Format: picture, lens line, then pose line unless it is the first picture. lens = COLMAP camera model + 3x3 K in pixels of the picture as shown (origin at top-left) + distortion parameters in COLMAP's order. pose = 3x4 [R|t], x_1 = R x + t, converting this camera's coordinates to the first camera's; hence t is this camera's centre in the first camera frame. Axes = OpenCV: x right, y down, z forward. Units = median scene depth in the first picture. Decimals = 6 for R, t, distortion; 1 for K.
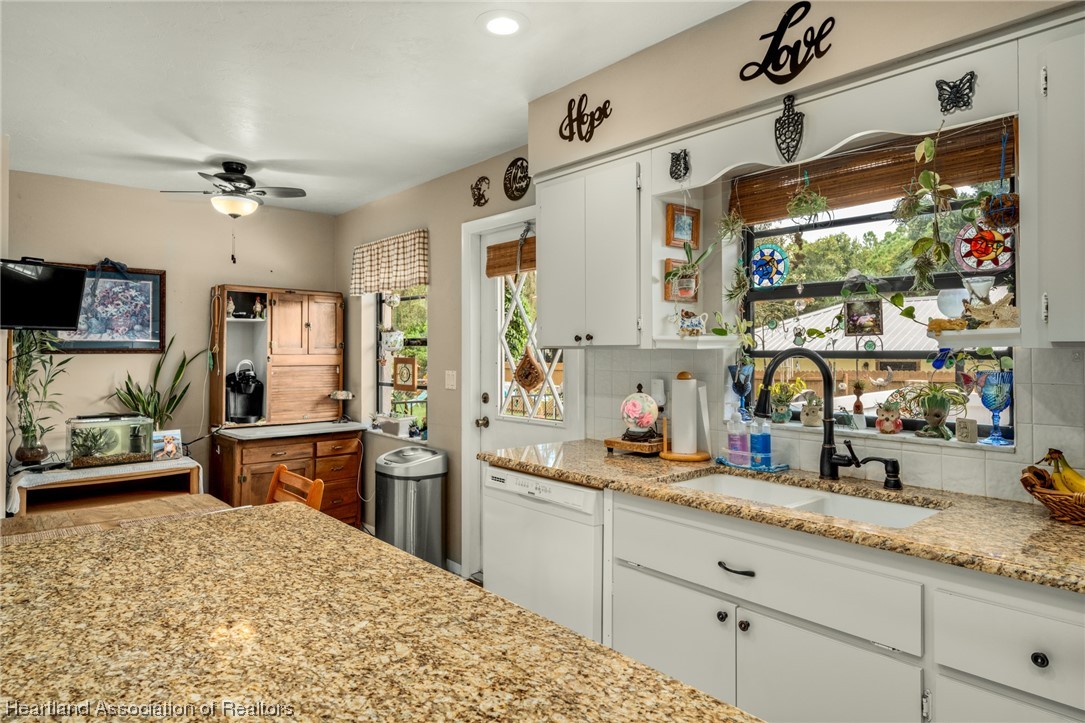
lens RADIAL K [[653.2, 0, 546.9], [0, 653.2, 344.6], [0, 0, 1]] dist [0.006121, -0.000573]
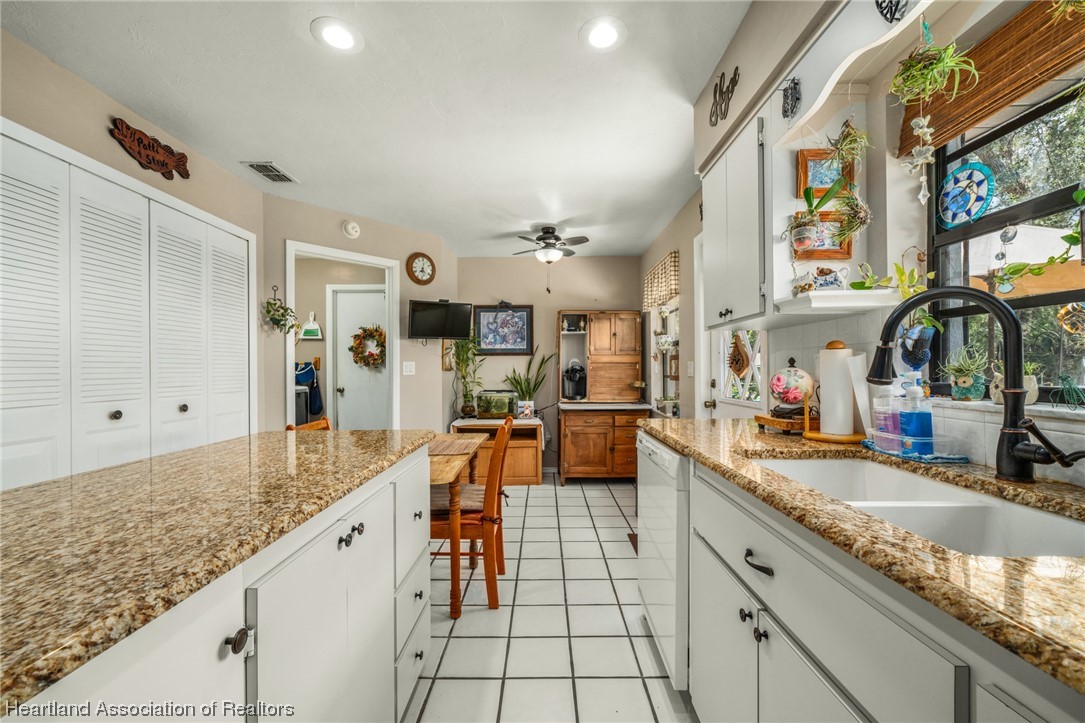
lens RADIAL K [[450.2, 0, 544.9], [0, 450.2, 370.1], [0, 0, 1]] dist [0.000121, 0.000234]
pose [[0.750048, -0.003107, -0.661376, 0.353548], [0.010692, 0.999915, 0.007429, 0.080168], [0.661297, -0.012644, 0.750017, 0.325967]]
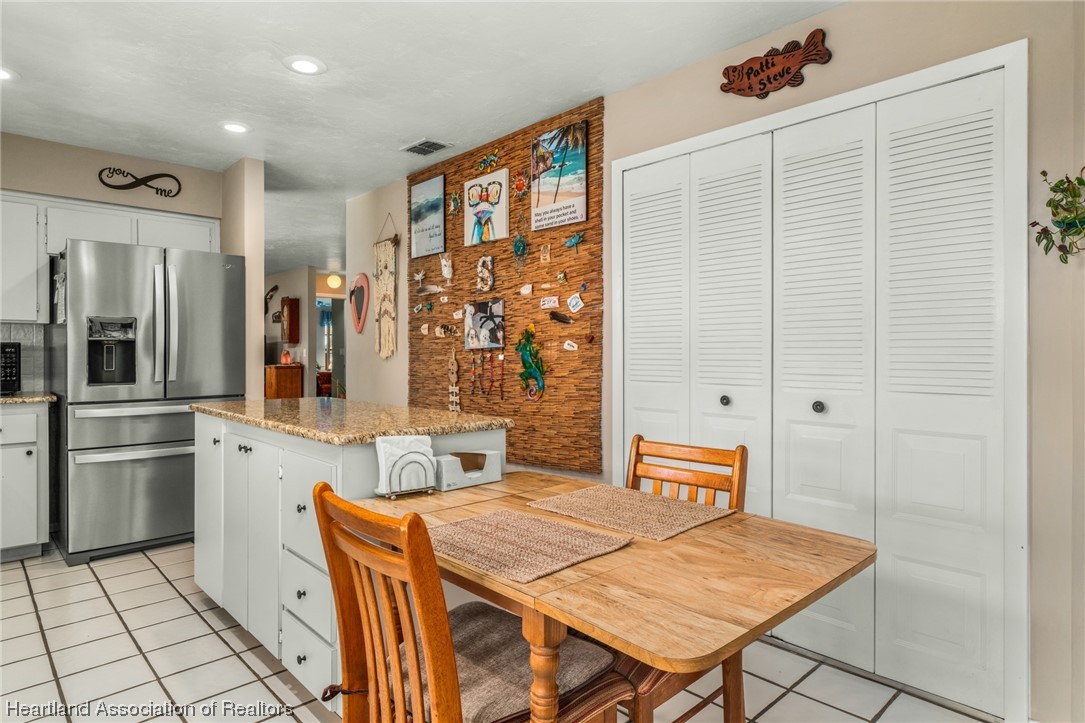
lens RADIAL K [[615.0, 0, 542.3], [0, 615.0, 350.7], [0, 0, 1]] dist [-0.000295, -0.000116]
pose [[-0.999248, 0.001624, -0.038735, -0.533493], [0.001888, 0.999975, -0.006796, 0.084966], [0.038723, -0.006864, -0.999226, 1.557802]]
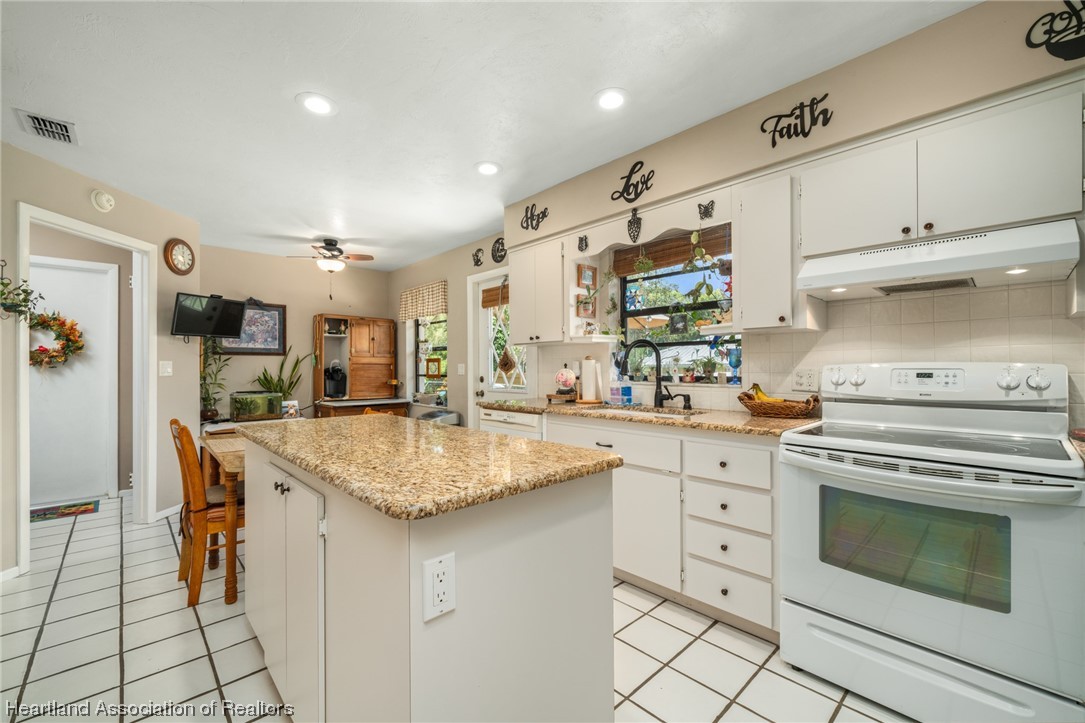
lens RADIAL K [[450.2, 0, 544.9], [0, 450.2, 370.1], [0, 0, 1]] dist [0.000121, 0.000234]
pose [[0.999265, -0.004527, 0.038070, 0.042201], [0.004043, 0.999910, 0.012786, 0.072105], [-0.038124, -0.012623, 0.999193, -0.293876]]
